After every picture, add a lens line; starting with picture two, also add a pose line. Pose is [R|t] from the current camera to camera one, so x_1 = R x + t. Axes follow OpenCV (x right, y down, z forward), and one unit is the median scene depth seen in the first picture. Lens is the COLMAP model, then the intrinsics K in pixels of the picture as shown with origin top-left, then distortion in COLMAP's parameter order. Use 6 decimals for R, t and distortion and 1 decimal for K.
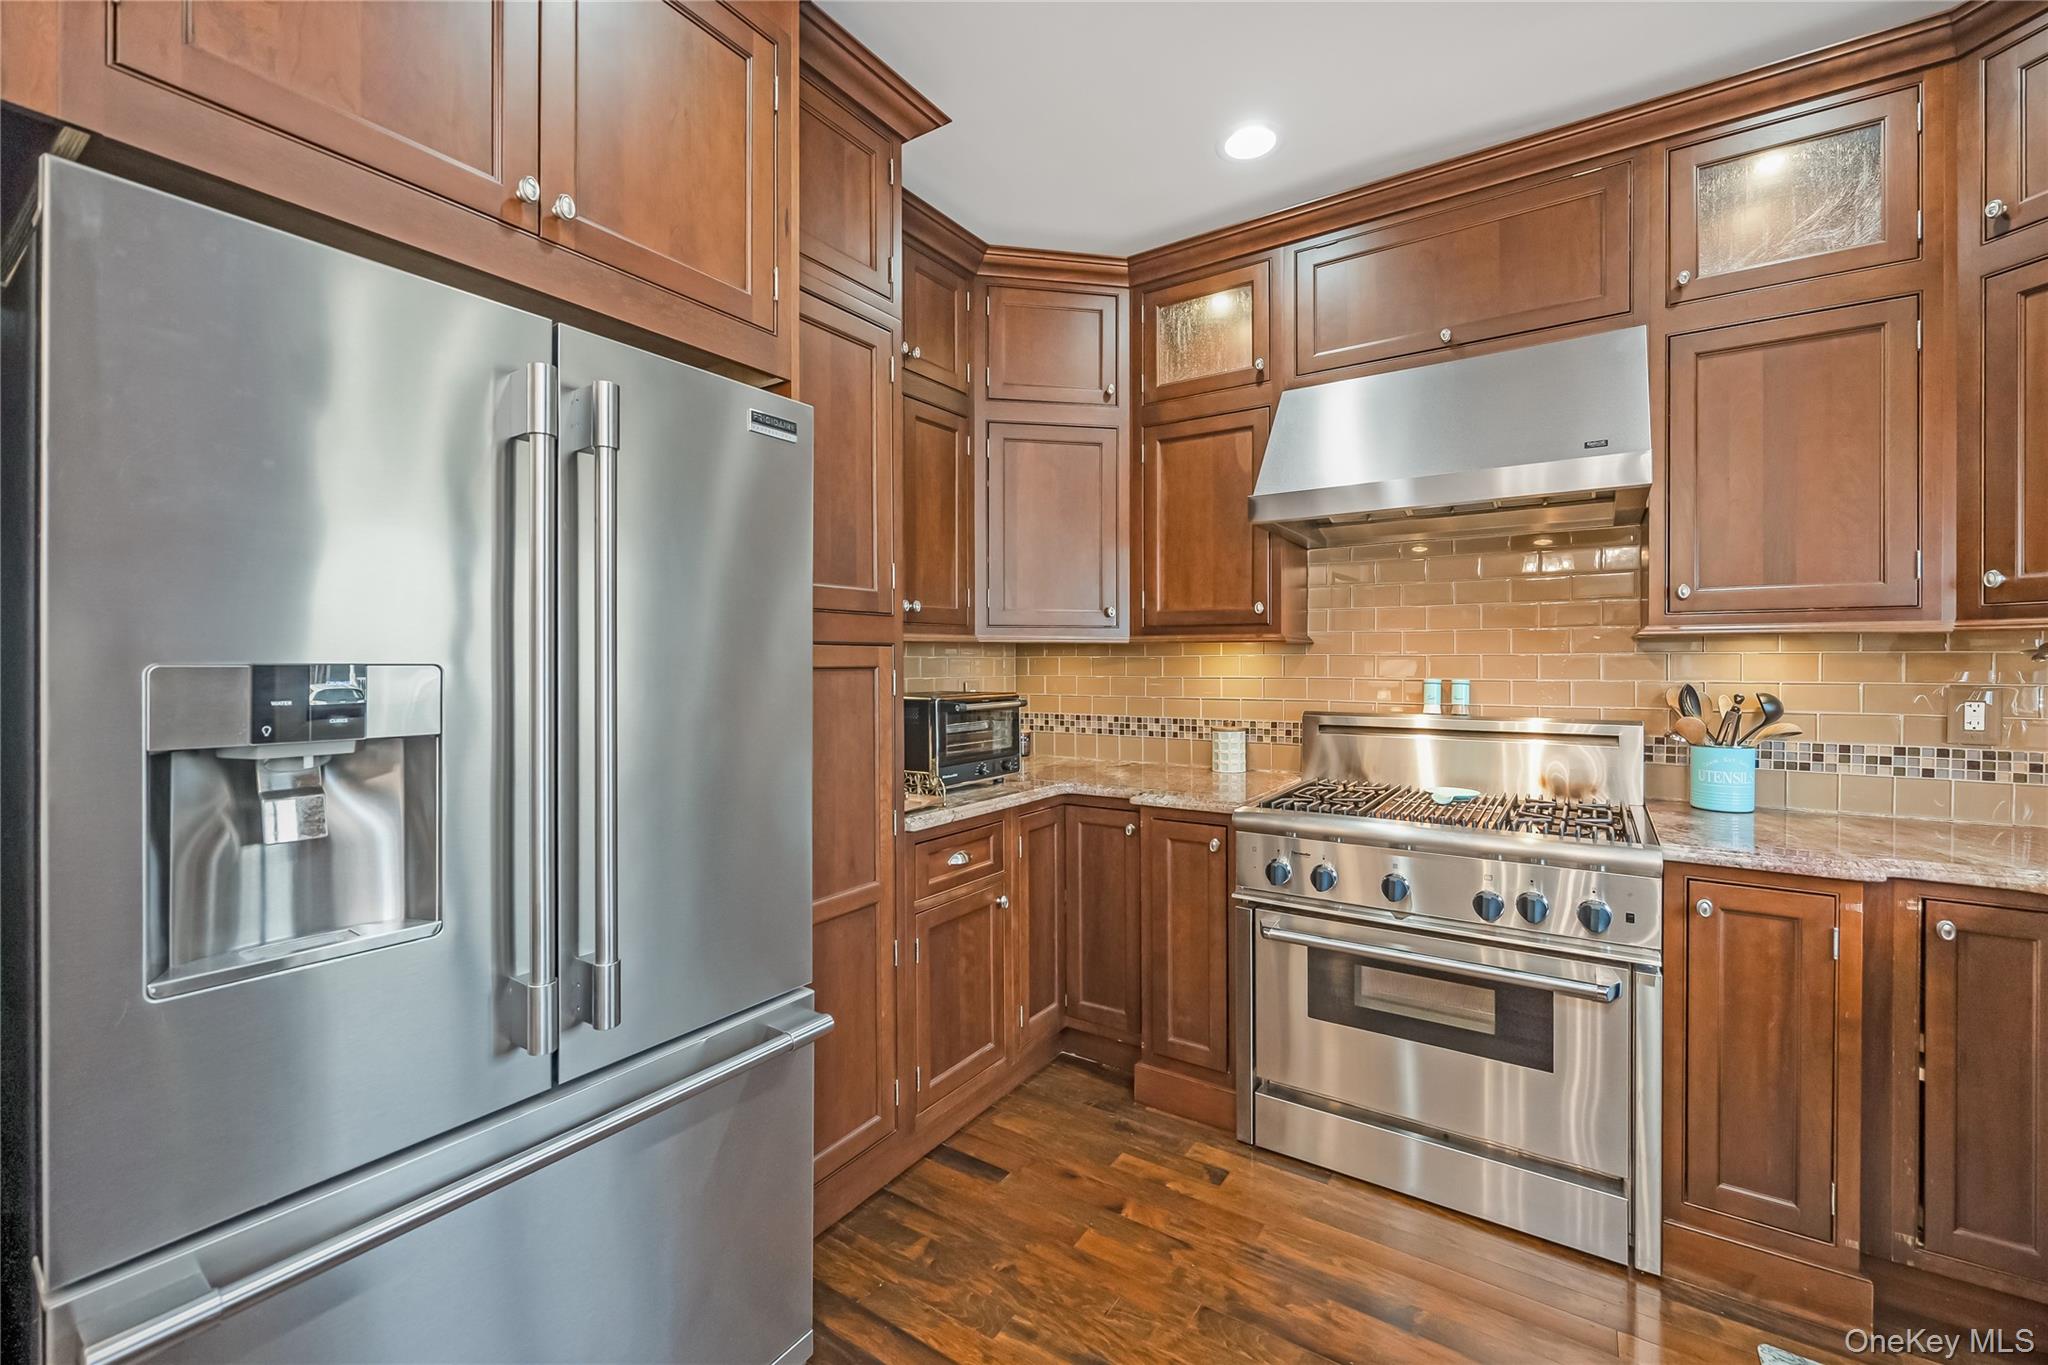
lens RADIAL K [[829.9, 0, 1030.2], [0, 829.9, 676.2], [0, 0, 1]] dist [-0.002188, -0.000340]
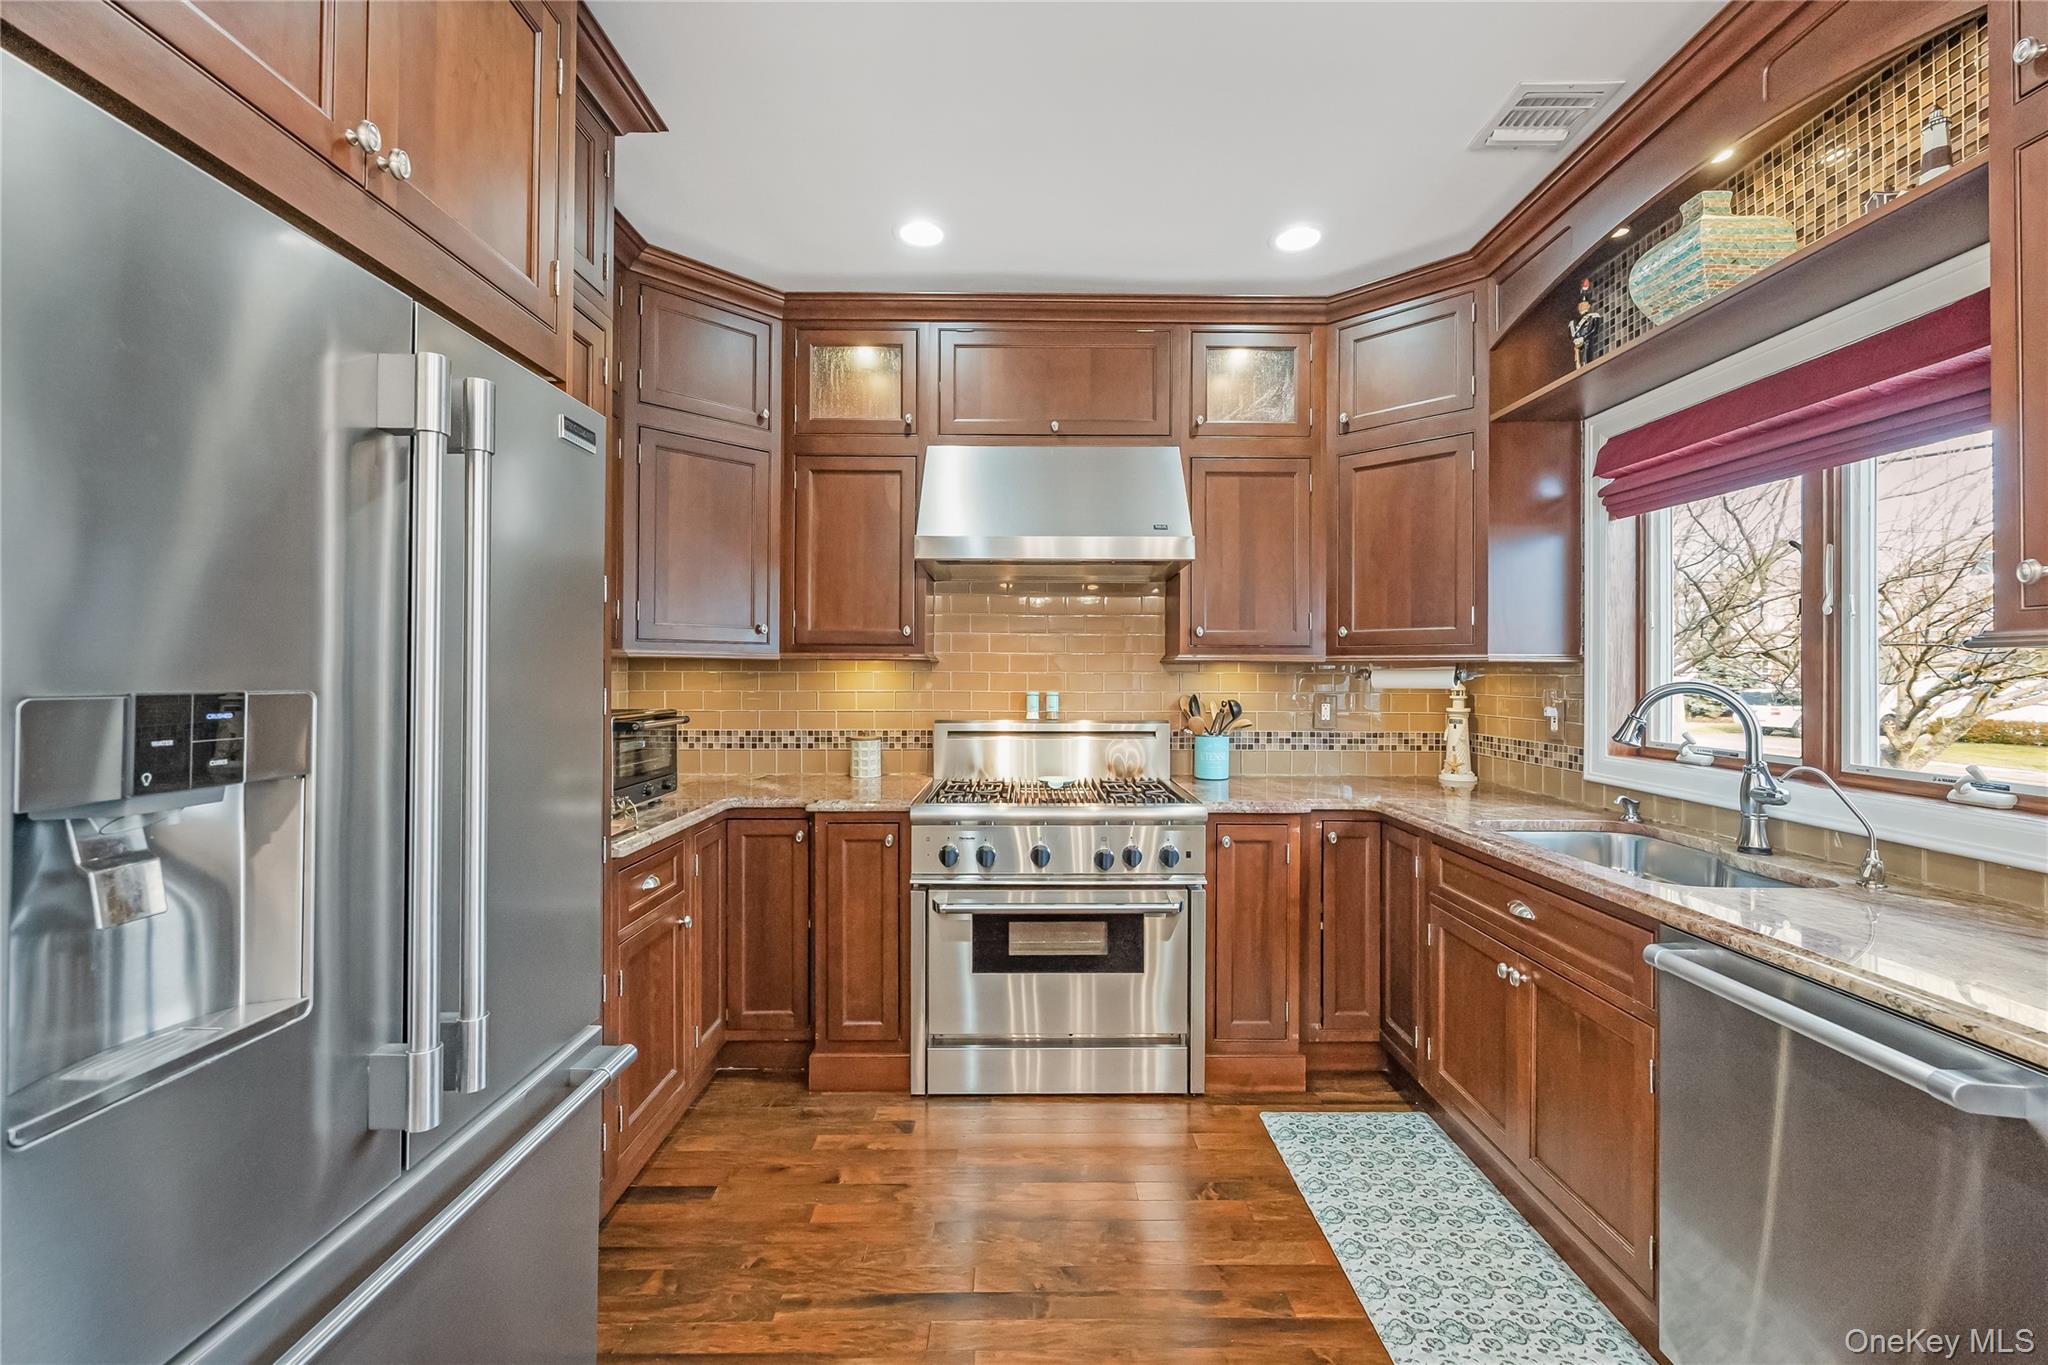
lens RADIAL K [[826.0, 0, 1033.5], [0, 826.0, 682.7], [0, 0, 1]] dist [0.000991, 0.000006]
pose [[0.827105, -0.002241, 0.562043, -0.248454], [0.005034, 0.999981, -0.003420, -0.006878], [-0.562025, 0.005658, 0.827101, -0.045181]]
